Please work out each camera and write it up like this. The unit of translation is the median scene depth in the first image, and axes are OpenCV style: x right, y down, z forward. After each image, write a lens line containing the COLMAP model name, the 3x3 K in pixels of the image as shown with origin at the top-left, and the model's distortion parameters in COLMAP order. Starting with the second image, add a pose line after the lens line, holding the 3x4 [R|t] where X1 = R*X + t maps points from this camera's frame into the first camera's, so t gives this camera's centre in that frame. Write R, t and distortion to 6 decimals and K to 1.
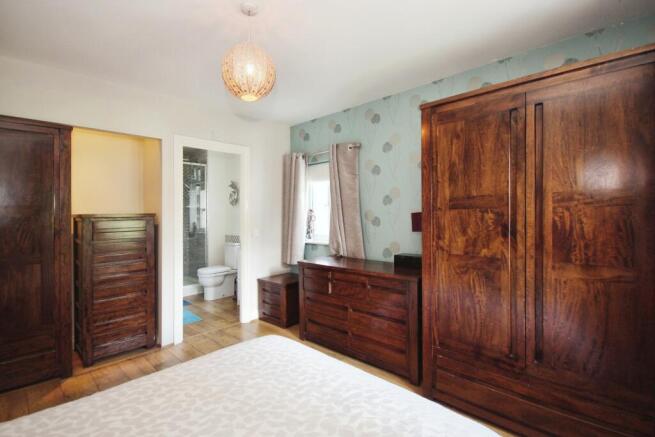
lens RADIAL K [[308.0, 0, 326.9], [0, 308.0, 214.7], [0, 0, 1]] dist [-0.001567, -0.000257]
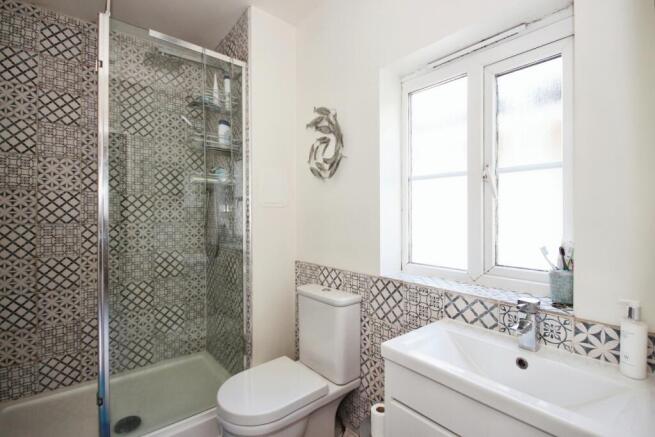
lens RADIAL K [[308.0, 0, 326.6], [0, 308.0, 216.2], [0, 0, 1]] dist [-0.001567, -0.000257]
pose [[0.995440, 0.004480, -0.095288, -0.410197], [-0.003412, 0.999930, 0.011368, 0.012871], [0.095332, -0.010991, 0.995385, 1.010967]]
